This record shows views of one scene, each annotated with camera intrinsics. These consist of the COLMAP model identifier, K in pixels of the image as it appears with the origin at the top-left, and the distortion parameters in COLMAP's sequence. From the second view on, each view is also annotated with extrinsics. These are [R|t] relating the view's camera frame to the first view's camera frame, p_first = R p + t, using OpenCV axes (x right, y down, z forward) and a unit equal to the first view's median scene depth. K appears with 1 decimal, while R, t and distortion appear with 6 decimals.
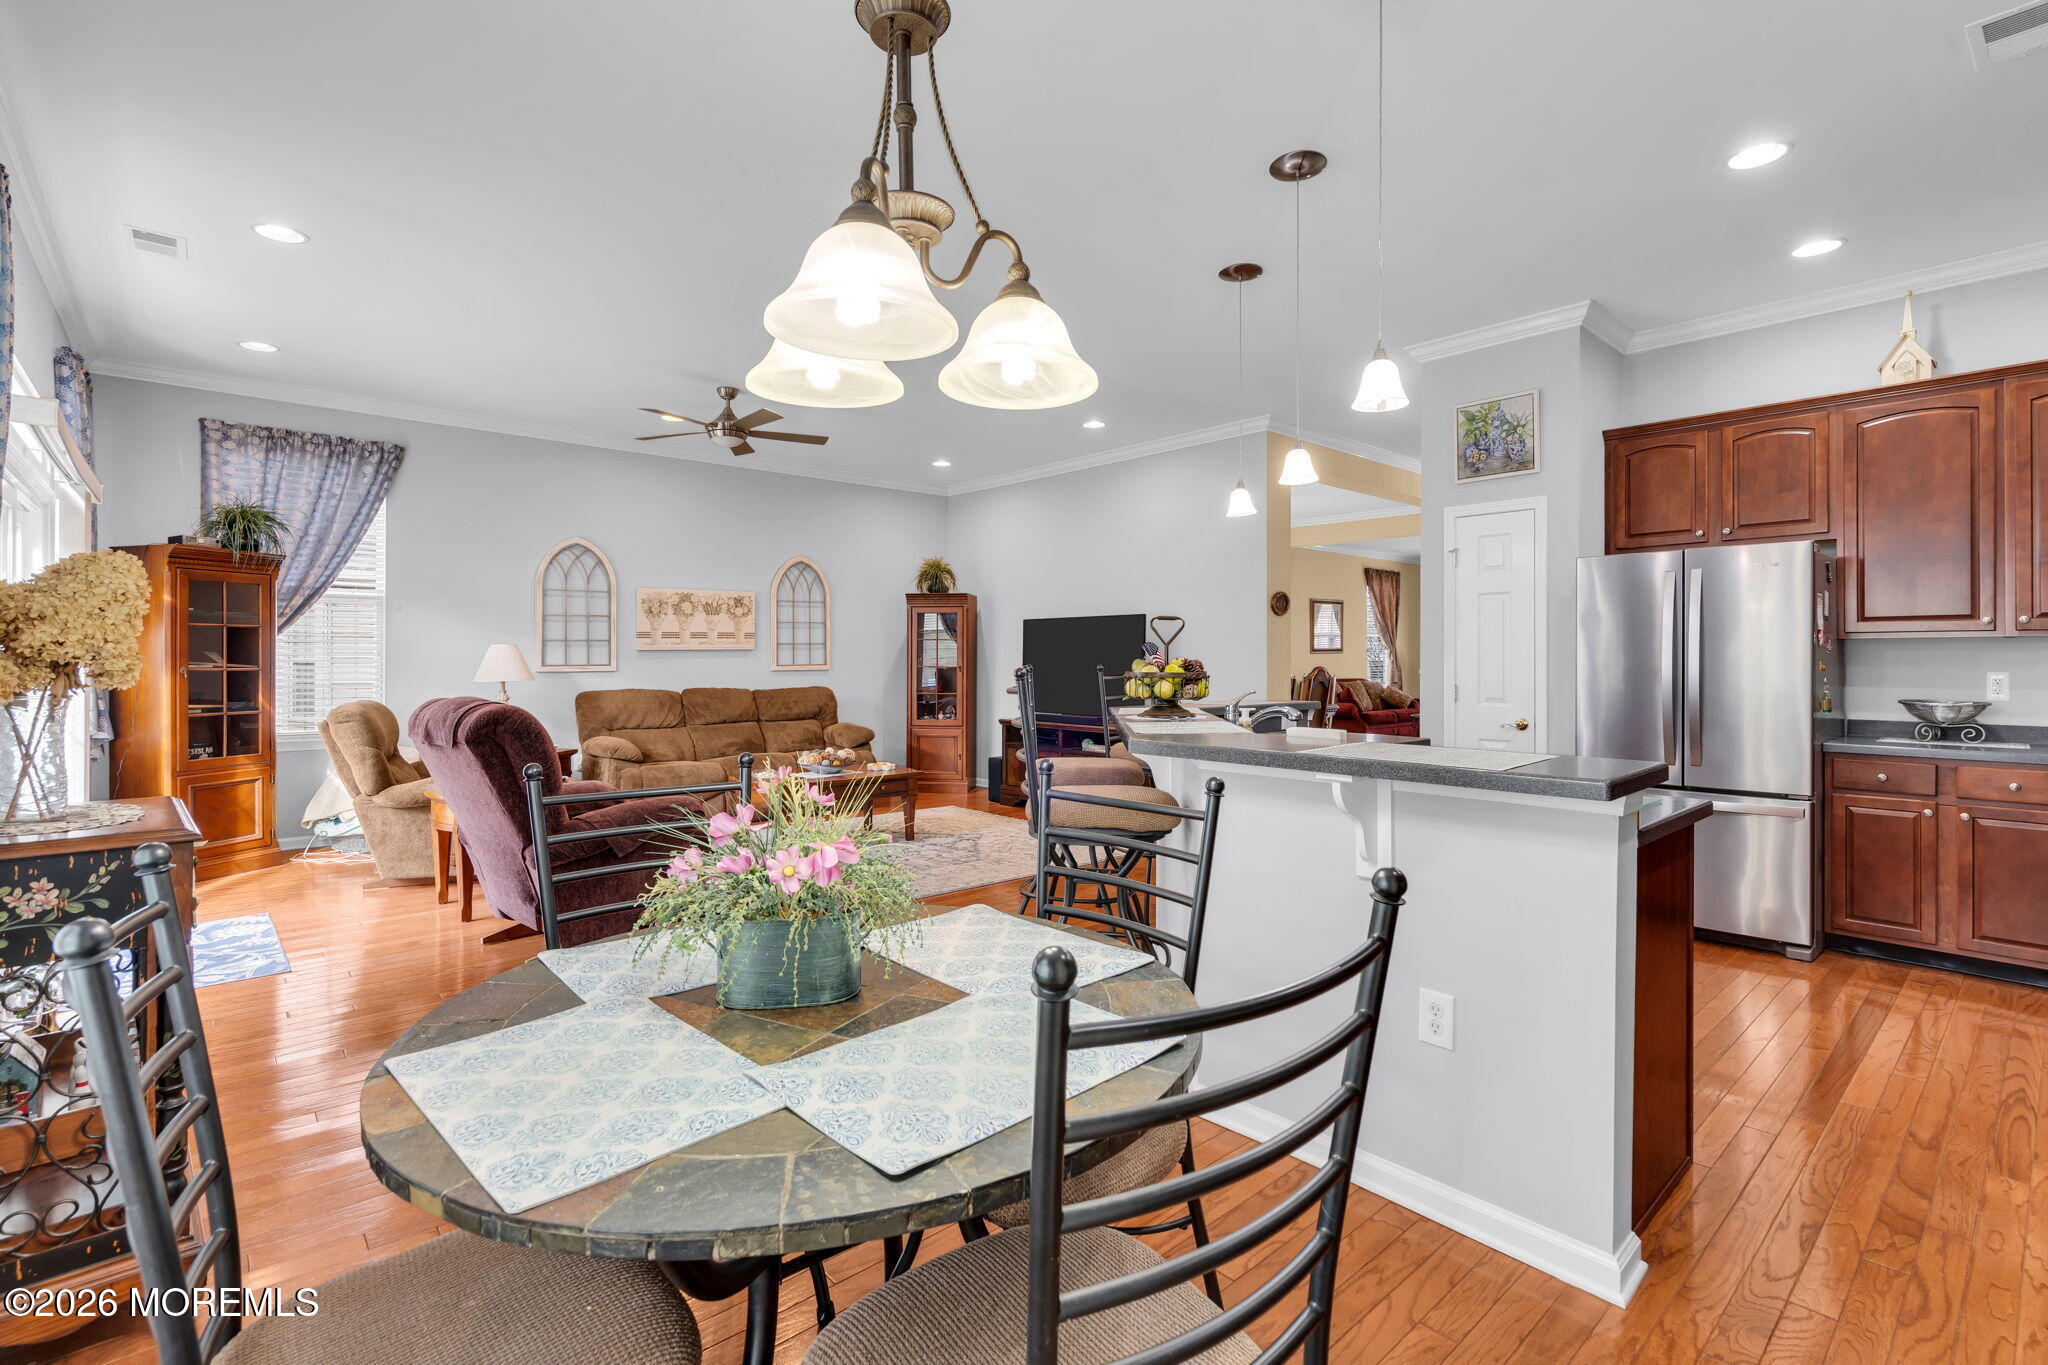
lens RADIAL K [[939.6, 0, 1016.4], [0, 939.6, 662.5], [0, 0, 1]] dist [-0.006411, 0.001750]
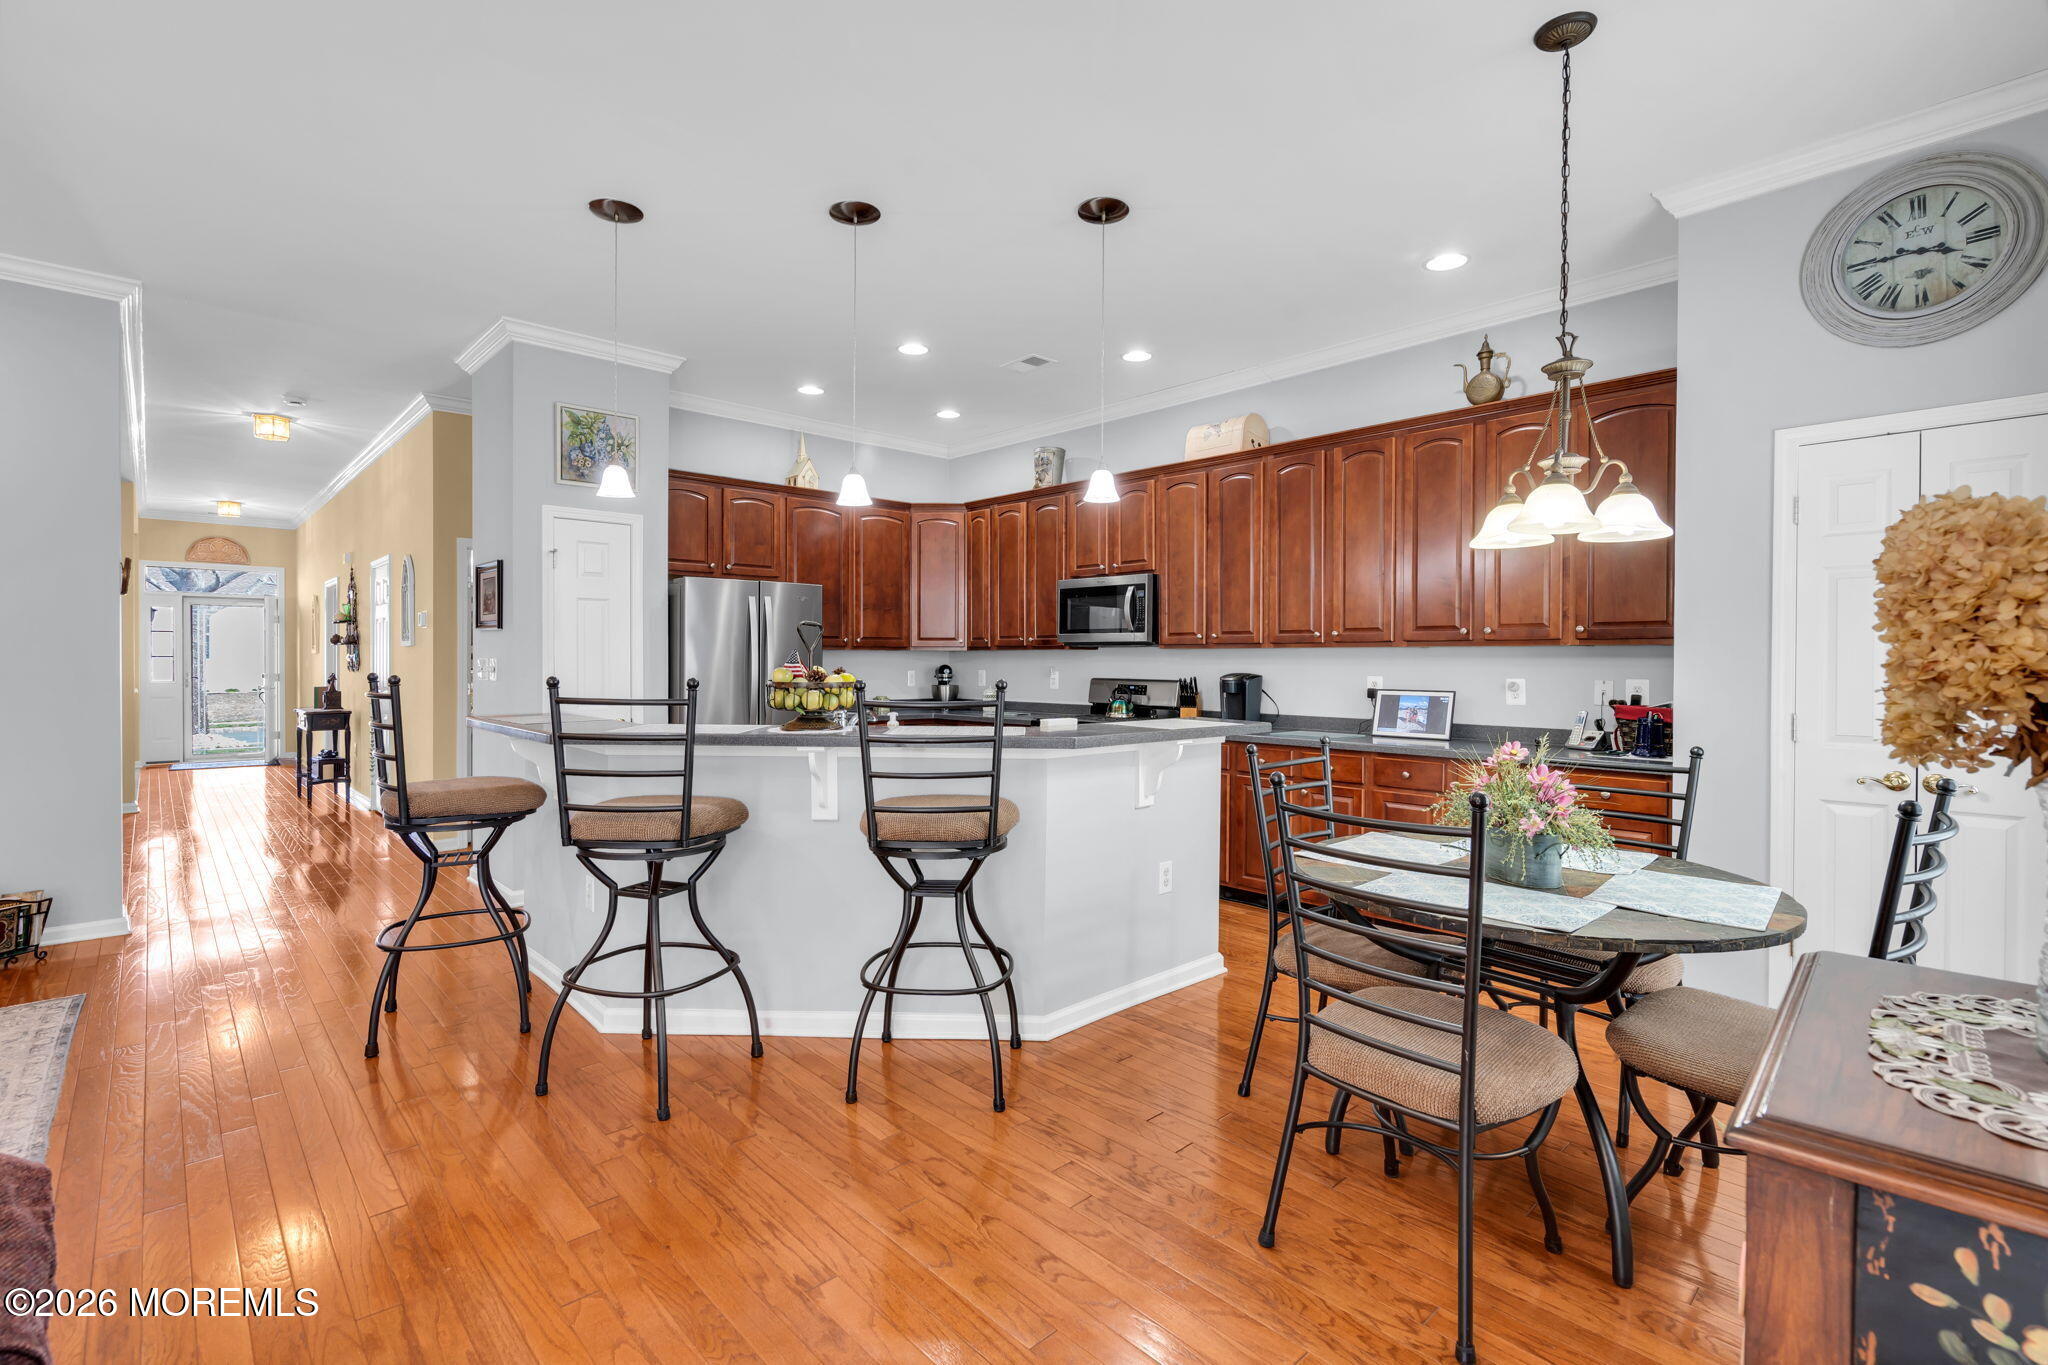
lens RADIAL K [[939.6, 0, 1035.4], [0, 939.6, 664.4], [0, 0, 1]] dist [-0.006411, 0.001750]
pose [[-0.038181, -0.005016, 0.999258, -0.355887], [0.000102, 0.999987, 0.005024, -0.005086], [-0.999271, 0.000294, -0.038180, 0.370607]]
